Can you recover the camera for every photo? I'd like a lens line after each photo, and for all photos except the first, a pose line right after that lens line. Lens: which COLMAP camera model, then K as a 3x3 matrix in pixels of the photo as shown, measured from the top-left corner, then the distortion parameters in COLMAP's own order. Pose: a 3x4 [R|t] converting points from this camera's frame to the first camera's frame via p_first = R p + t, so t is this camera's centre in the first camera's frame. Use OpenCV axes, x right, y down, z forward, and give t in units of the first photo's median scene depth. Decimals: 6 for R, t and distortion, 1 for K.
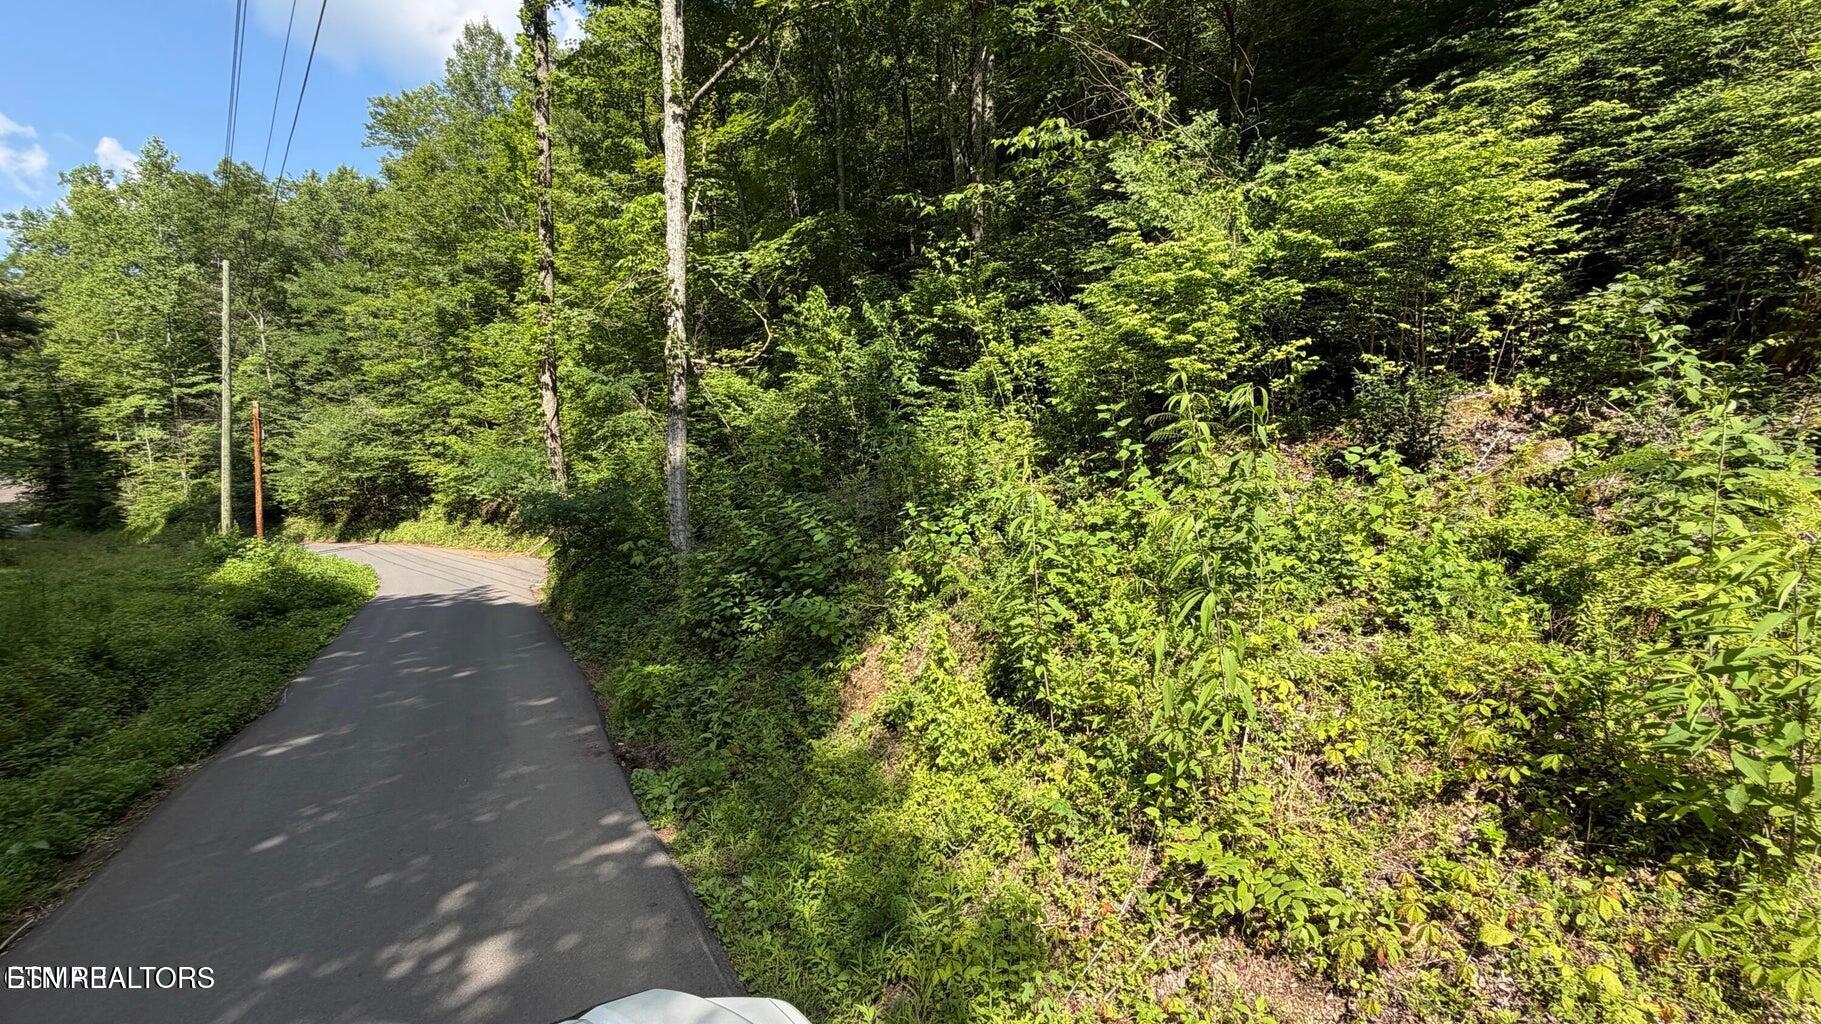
lens RADIAL K [[727.4, 0, 904.5], [0, 727.4, 516.5], [0, 0, 1]] dist [0.000211, -0.000283]
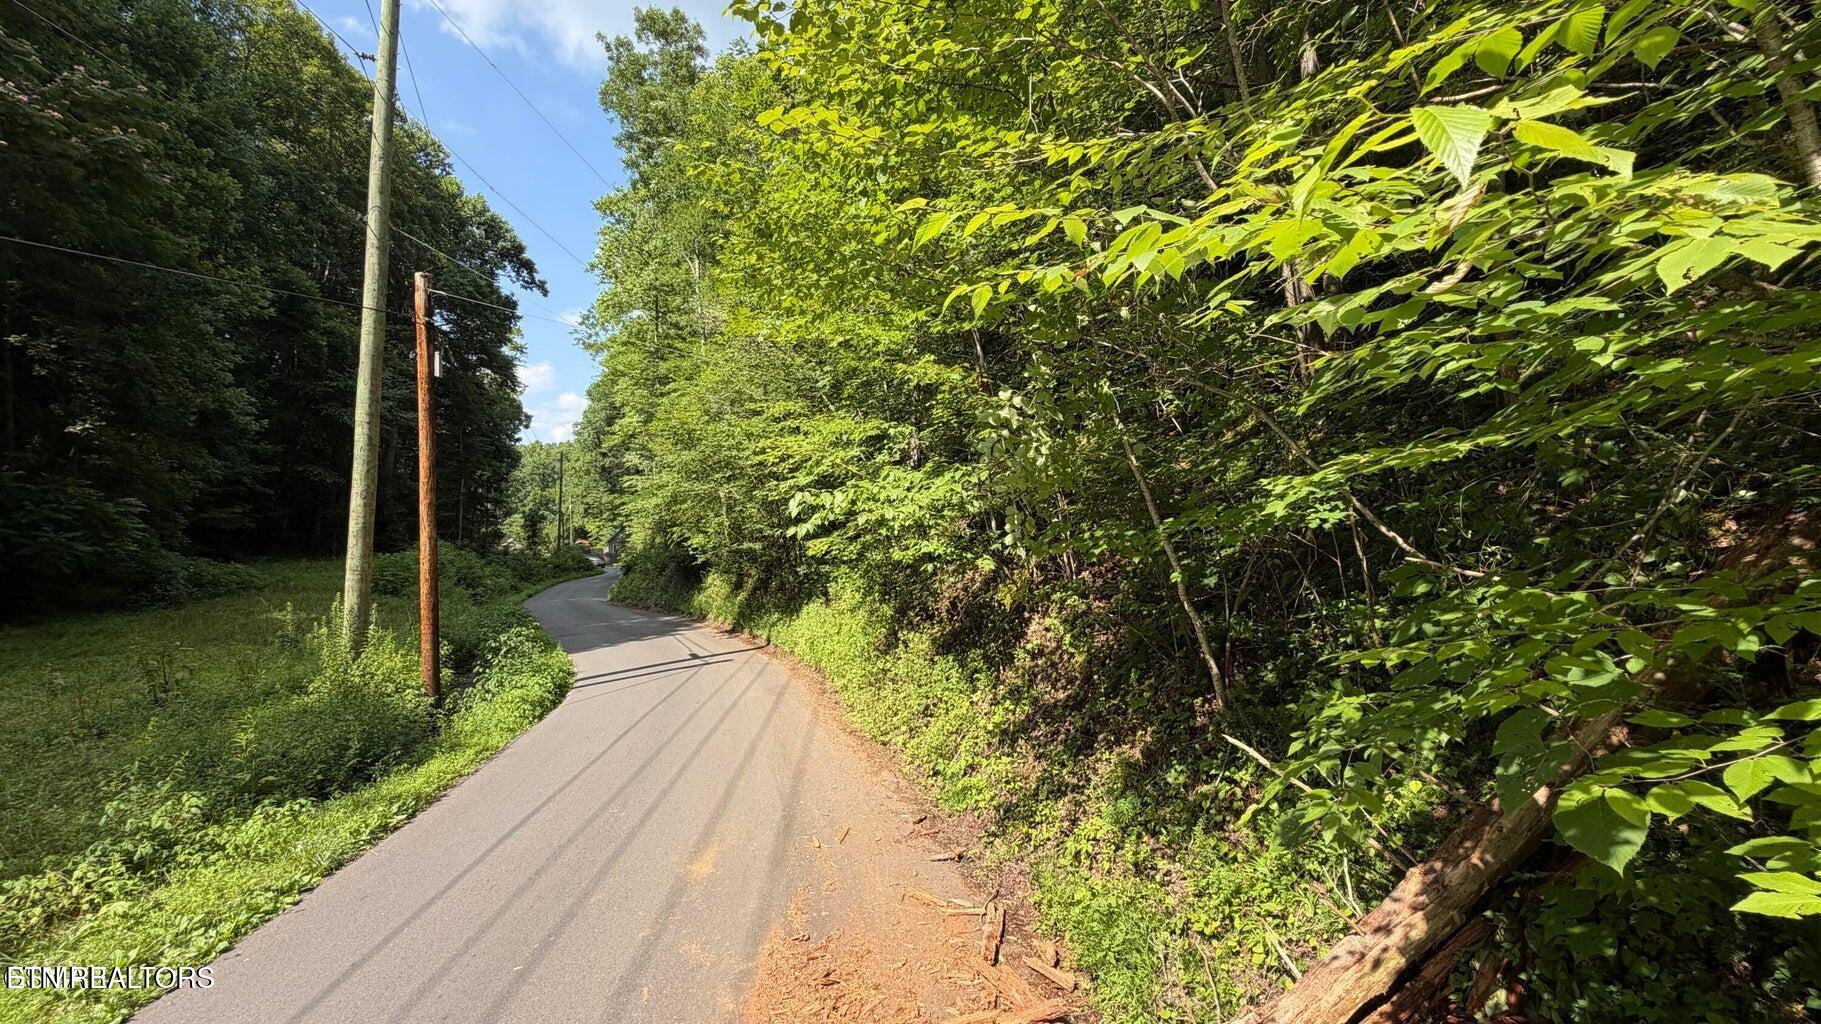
lens RADIAL K [[727.4, 0, 910.9], [0, 727.4, 511.7], [0, 0, 1]] dist [0.000211, -0.000283]
pose [[0.789183, -0.005741, -0.614131, -0.445351], [-0.047345, 0.996412, -0.070155, -0.022687], [0.612330, 0.084441, 0.786080, 0.822073]]
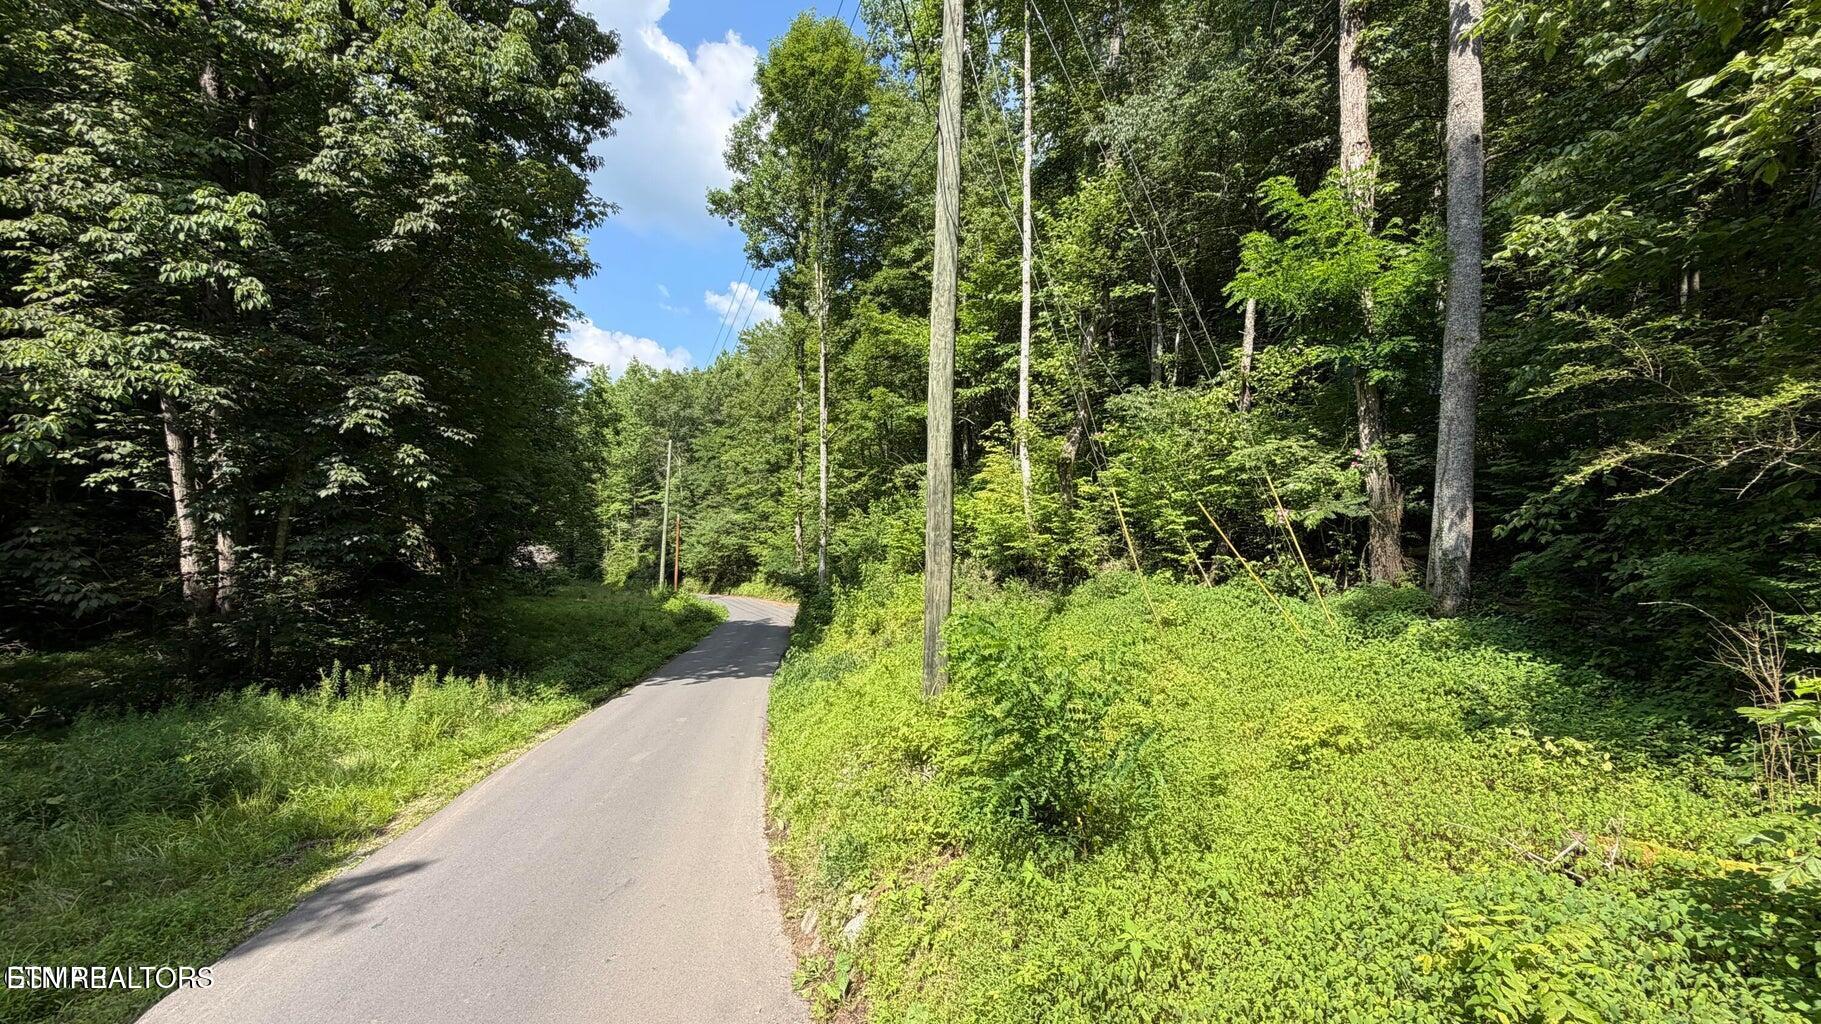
lens RADIAL K [[727.4, 0, 902.1], [0, 727.4, 513.5], [0, 0, 1]] dist [0.000211, -0.000283]
pose [[0.920852, -0.005136, -0.389878, 0.325054], [-0.034734, 0.994857, -0.095145, -0.005922], [0.388362, 0.101156, 0.915938, -0.438065]]
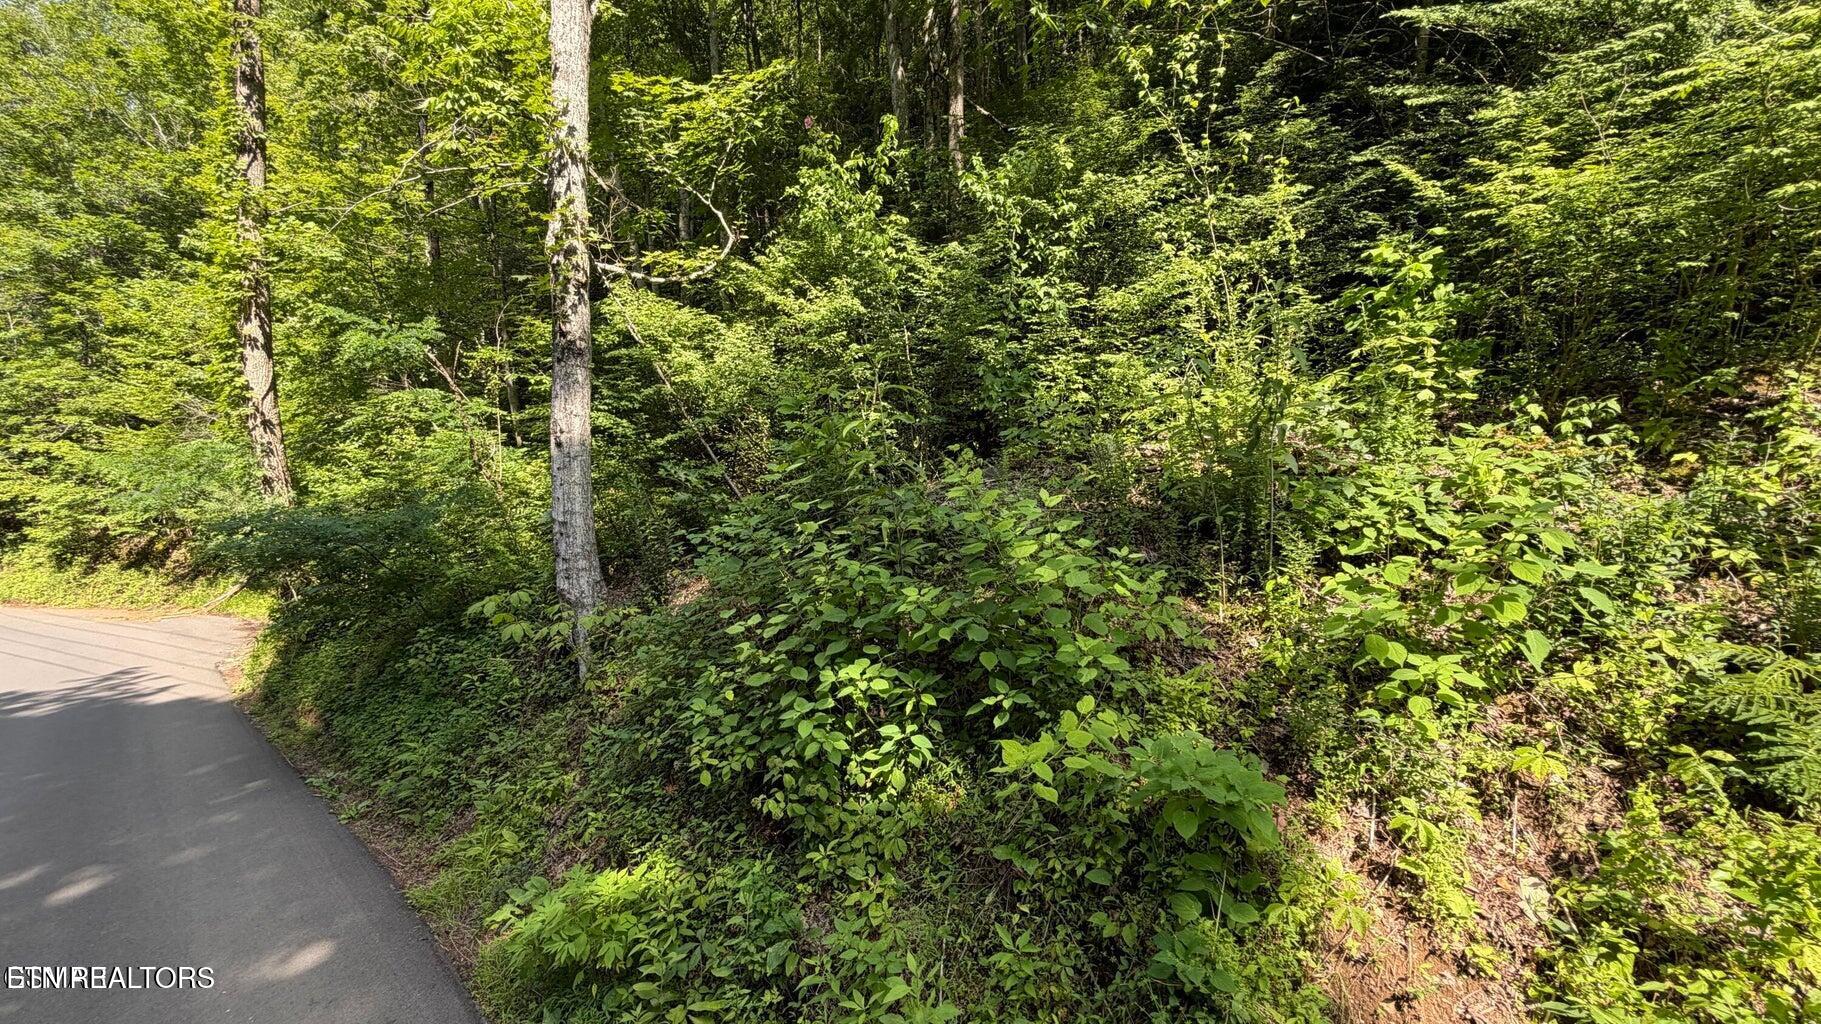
lens RADIAL K [[727.4, 0, 903.6], [0, 727.4, 514.9], [0, 0, 1]] dist [0.000211, -0.000283]
pose [[0.955976, -0.024245, 0.292443, -0.076417], [0.033015, 0.999140, -0.025090, -0.000019], [-0.291583, 0.033640, 0.955954, 0.131185]]
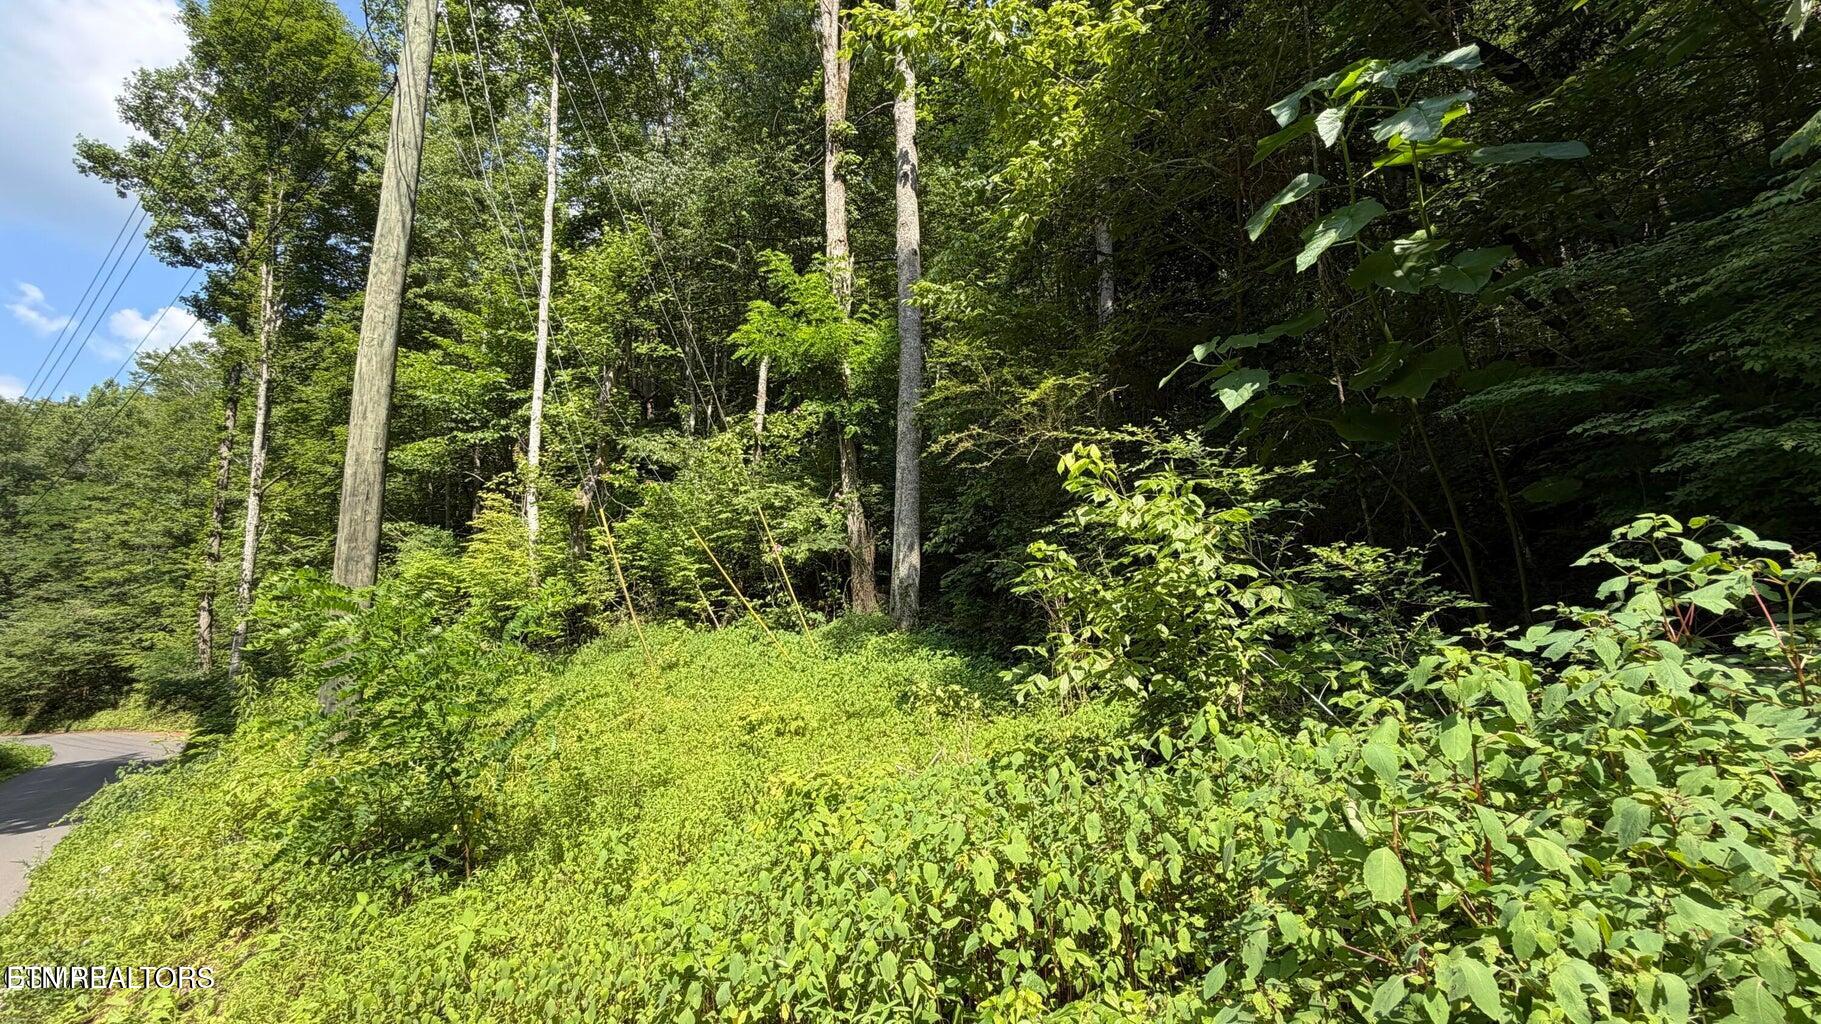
lens RADIAL K [[727.4, 0, 910.0], [0, 727.4, 512.4], [0, 0, 1]] dist [0.000211, -0.000283]
pose [[0.980011, -0.000187, 0.198941, 0.346217], [0.045353, 0.973878, -0.222497, 0.017755], [-0.193703, 0.227073, 0.954420, -0.421026]]
